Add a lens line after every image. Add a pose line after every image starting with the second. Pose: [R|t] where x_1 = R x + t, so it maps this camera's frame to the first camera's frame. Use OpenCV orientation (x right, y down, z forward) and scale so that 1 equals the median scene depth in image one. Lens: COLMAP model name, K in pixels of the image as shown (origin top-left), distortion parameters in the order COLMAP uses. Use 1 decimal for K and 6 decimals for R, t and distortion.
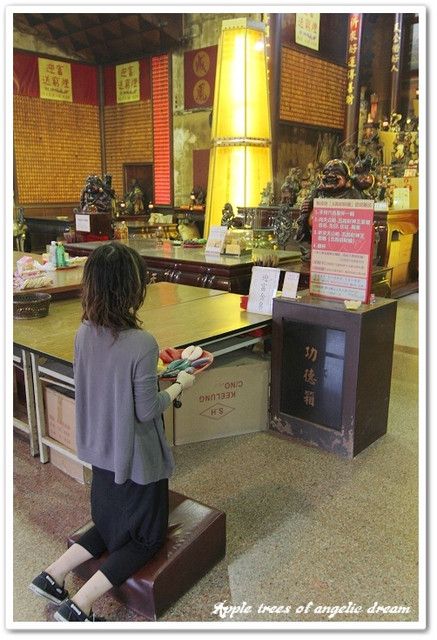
lens RADIAL K [[550.0, 0, 218.2], [0, 550.0, 320.3], [0, 0, 1]] dist [0.015089, 0.005630]
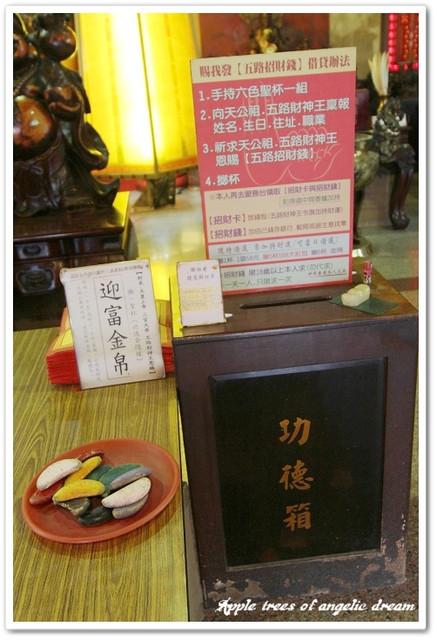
lens RADIAL K [[604.3, 0, 219.0], [0, 604.3, 318.8], [0, 0, 1]] dist [-0.002430, 0.000000]
pose [[0.686979, -0.340802, 0.641805, -0.147121], [0.248763, 0.940135, 0.232945, -0.148285], [-0.682772, -0.000371, 0.730632, 0.695821]]
